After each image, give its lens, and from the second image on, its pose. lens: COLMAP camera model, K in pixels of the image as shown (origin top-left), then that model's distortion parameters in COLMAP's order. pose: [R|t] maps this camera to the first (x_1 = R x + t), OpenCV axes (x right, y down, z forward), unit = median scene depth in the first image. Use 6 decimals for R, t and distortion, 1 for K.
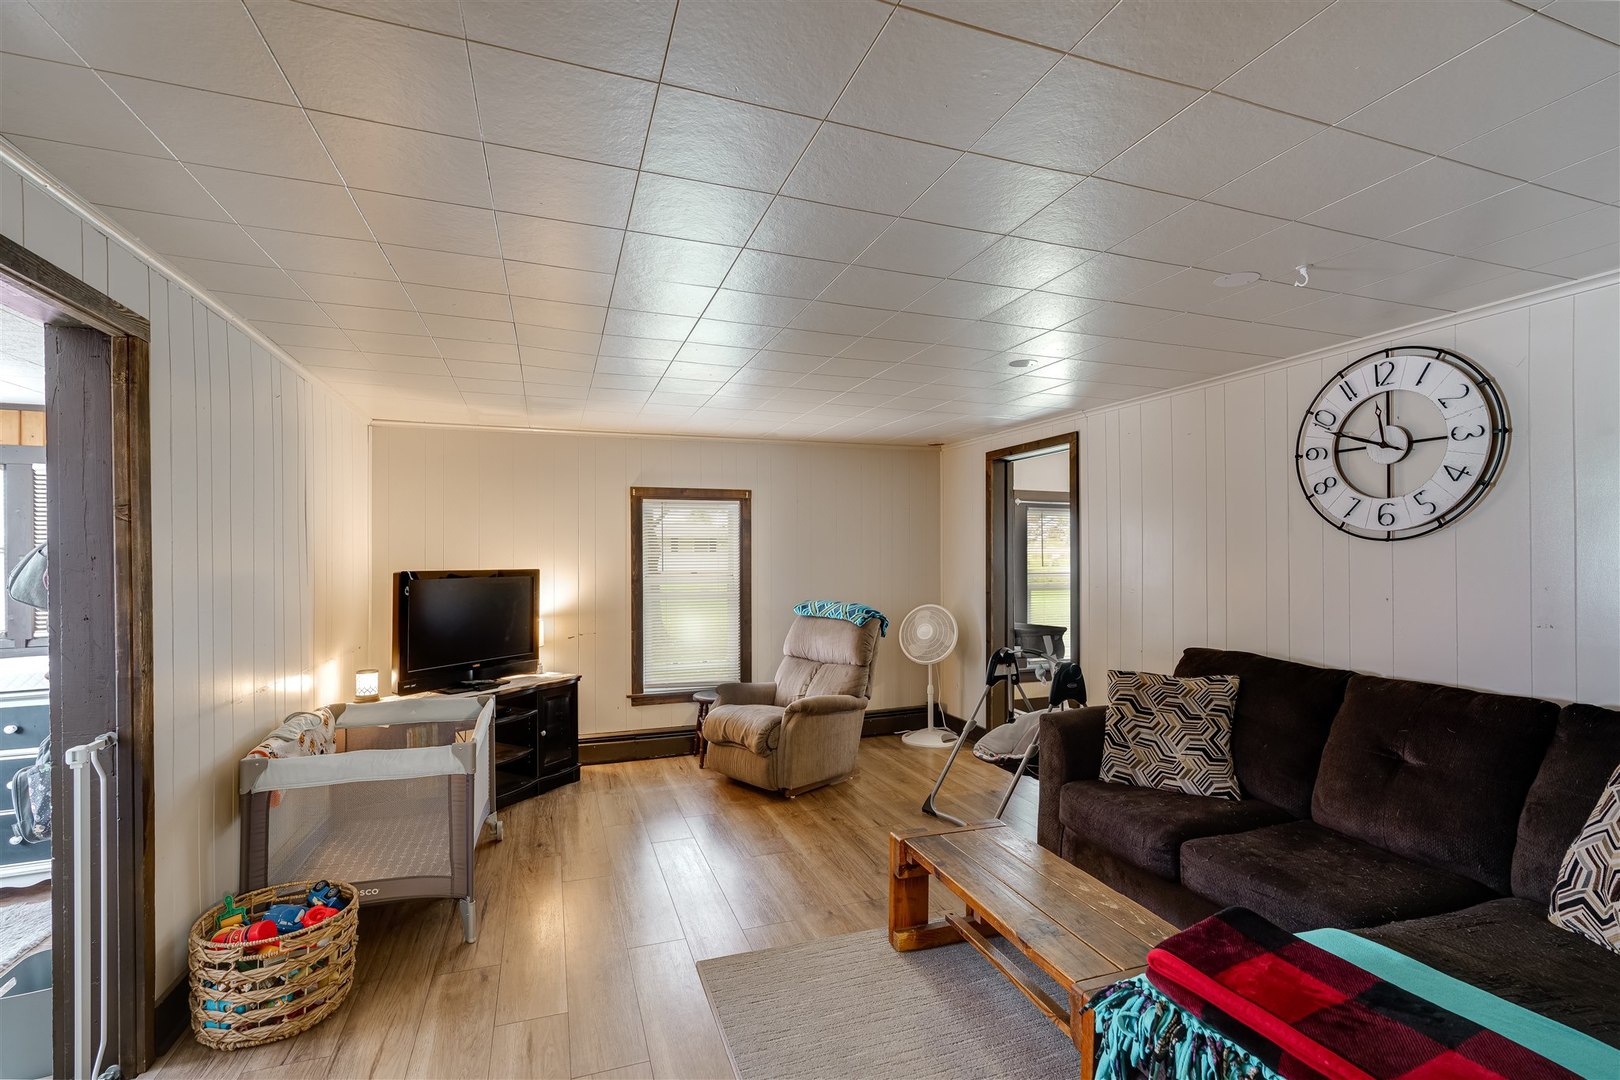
lens RADIAL K [[727.0, 0, 804.3], [0, 727.0, 551.2], [0, 0, 1]] dist [-0.011535, 0.002766]
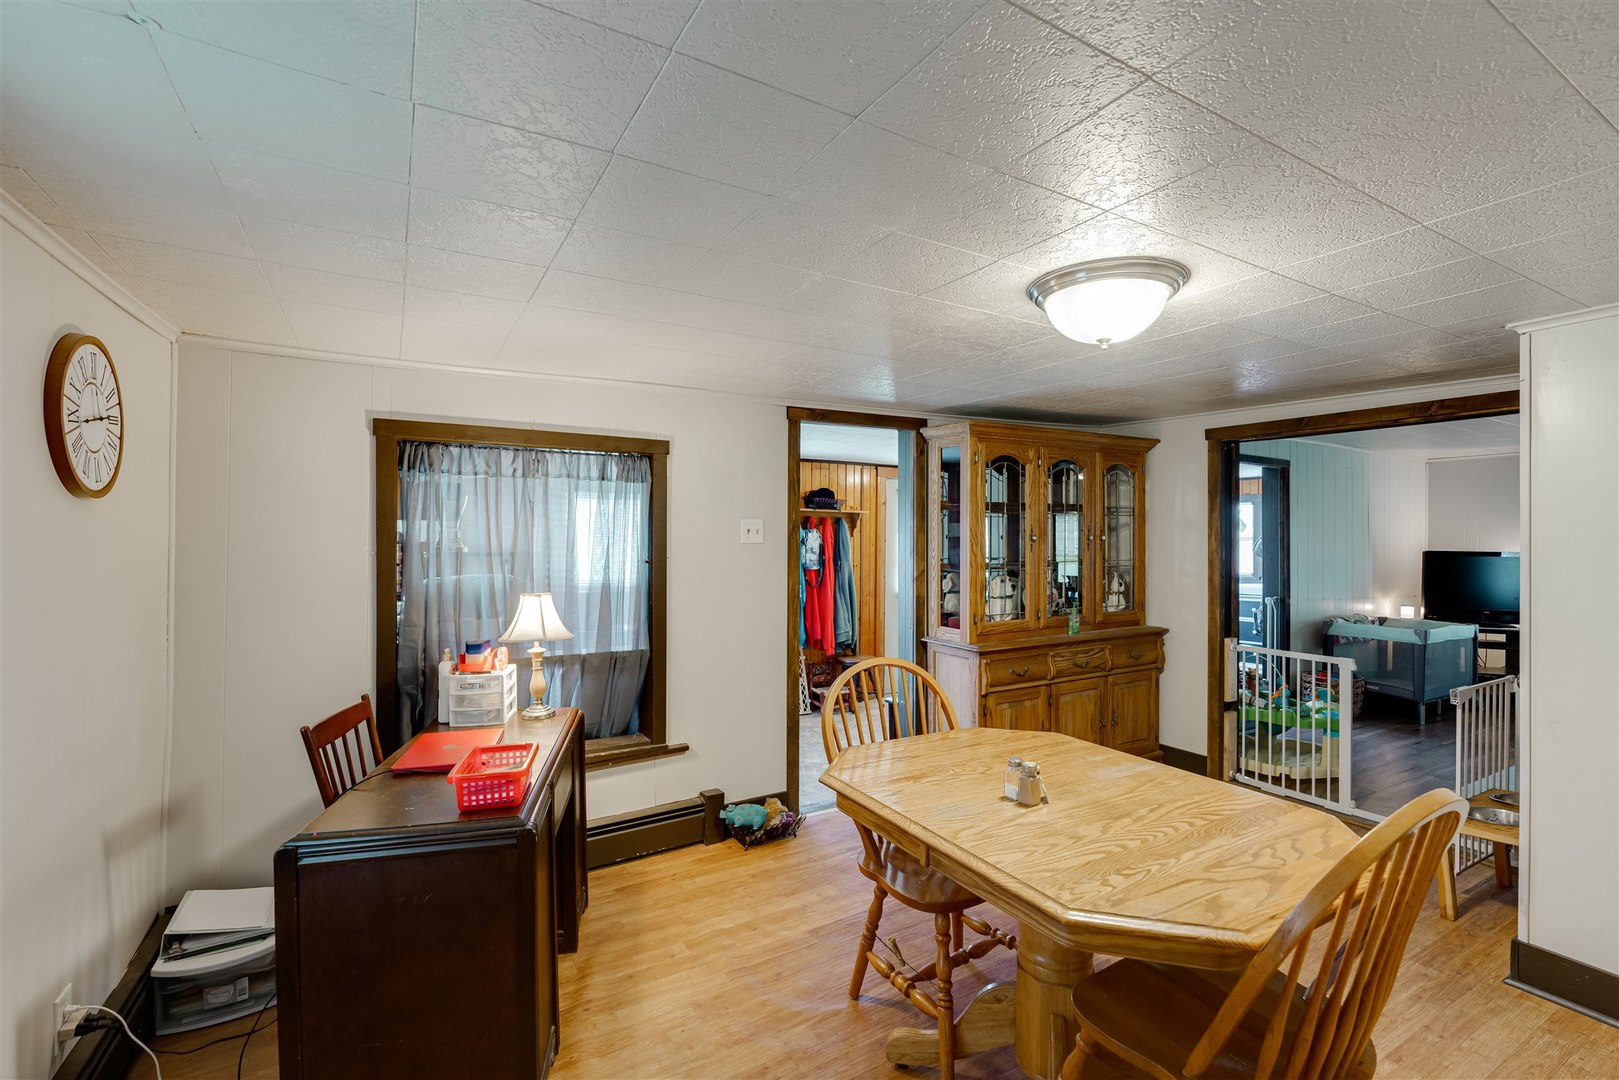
lens RADIAL K [[738.9, 0, 809.4], [0, 738.9, 538.2], [0, 0, 1]] dist [-0.013572, 0.006034]
pose [[0.203062, 0.006154, -0.979147, 0.885141], [-0.000776, 0.999981, 0.006124, -0.012306], [0.979166, -0.000483, 0.203063, -0.830024]]
